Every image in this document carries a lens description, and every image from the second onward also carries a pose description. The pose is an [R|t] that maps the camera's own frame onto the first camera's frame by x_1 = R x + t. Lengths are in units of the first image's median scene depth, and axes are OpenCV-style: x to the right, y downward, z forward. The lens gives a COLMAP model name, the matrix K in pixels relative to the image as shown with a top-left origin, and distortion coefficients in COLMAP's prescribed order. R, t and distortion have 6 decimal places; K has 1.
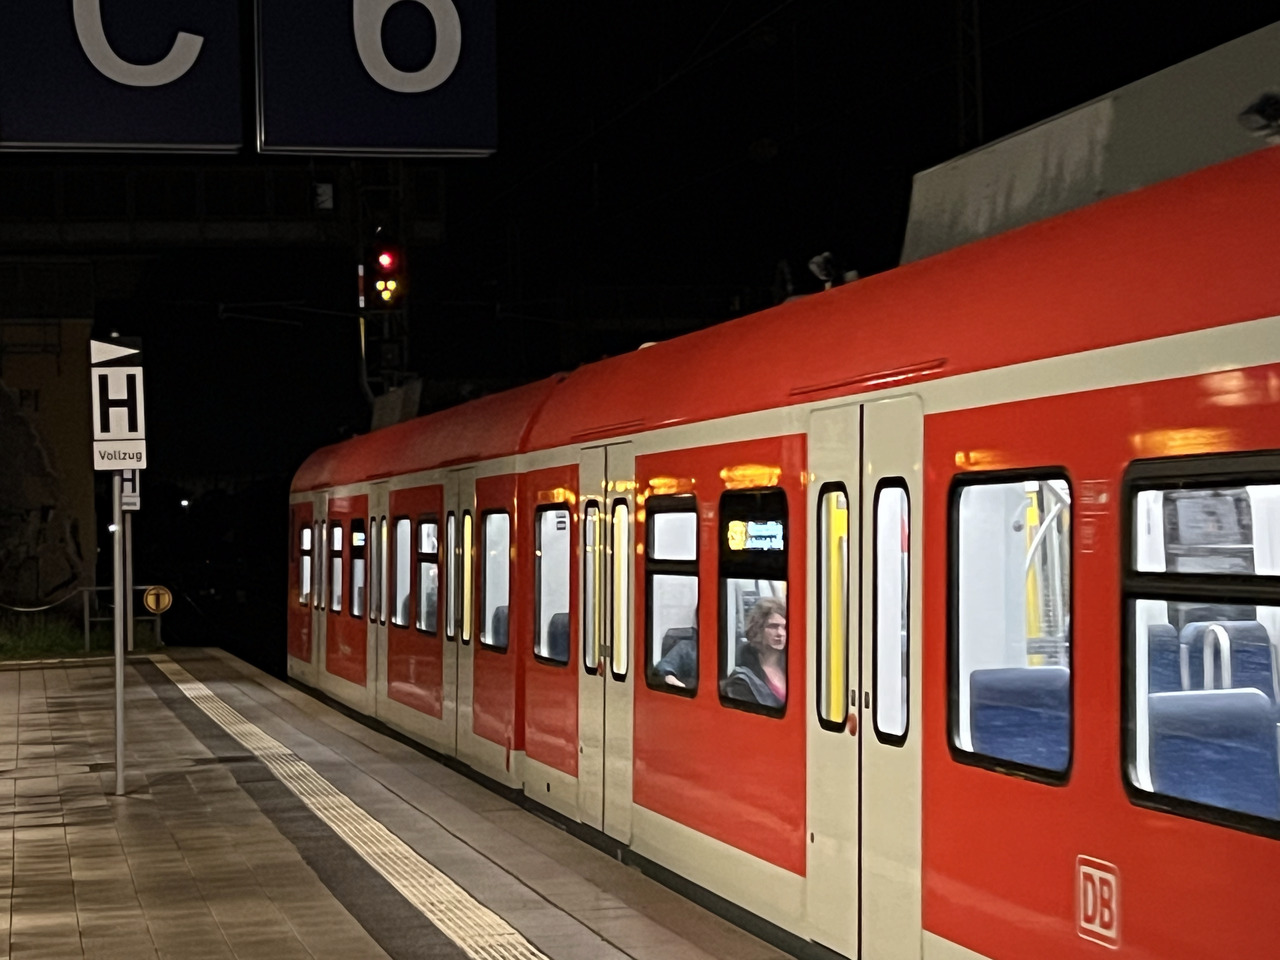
lens RADIAL K [[2840.6, 0, 632.7], [0, 2840.6, 474.0], [0, 0, 1]] dist [0.176133, 0.000000]
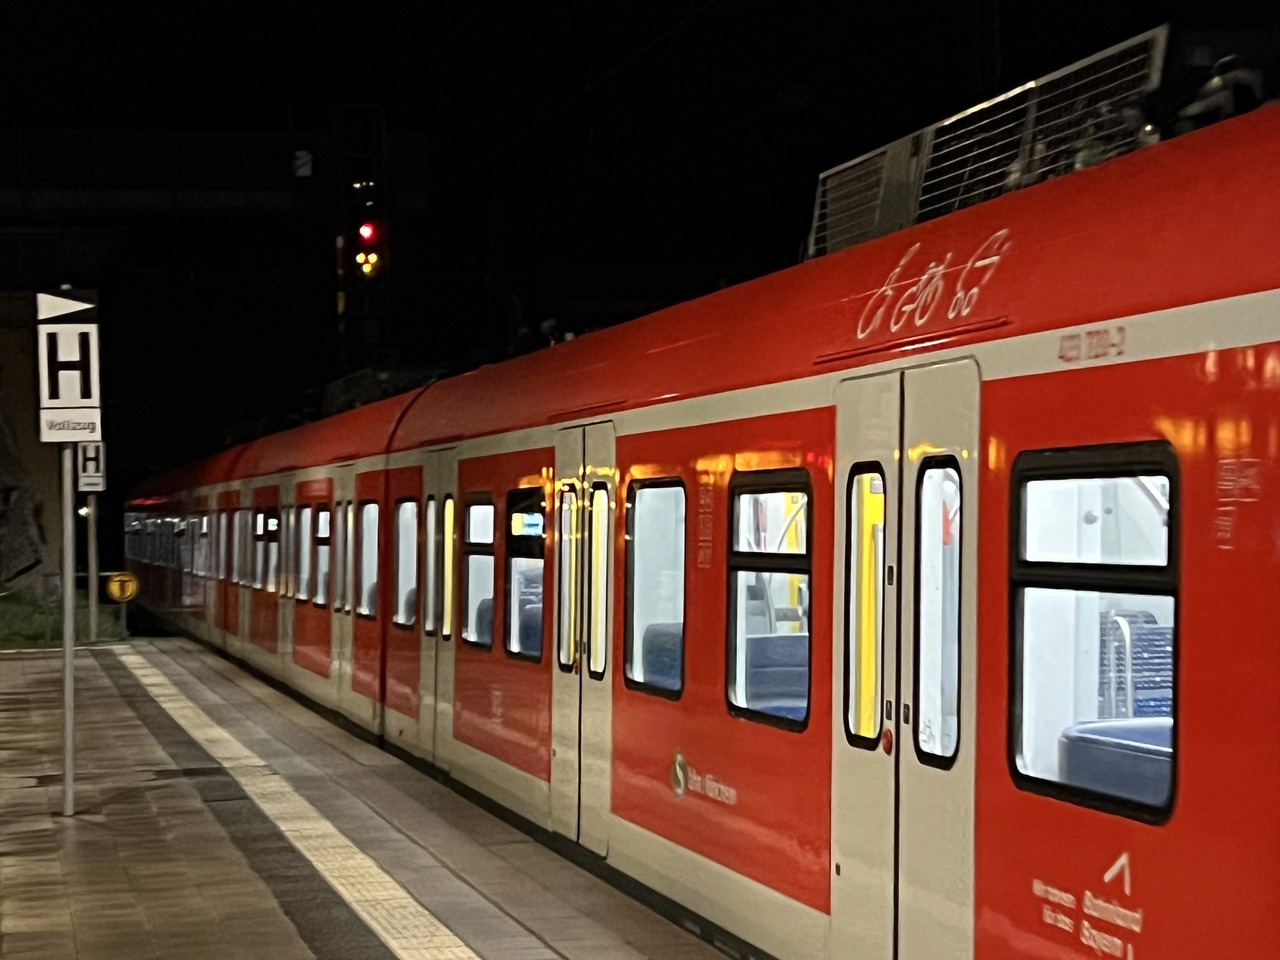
lens RADIAL K [[2840.6, 0, 641.1], [0, 2840.6, 505.3], [0, 0, 1]] dist [0.176133, 0.000000]
pose [[0.999823, 0.012954, 0.013646, -0.009695], [-0.013142, 0.999819, 0.013756, 0.005036], [-0.013465, -0.013933, 0.999812, 0.130878]]
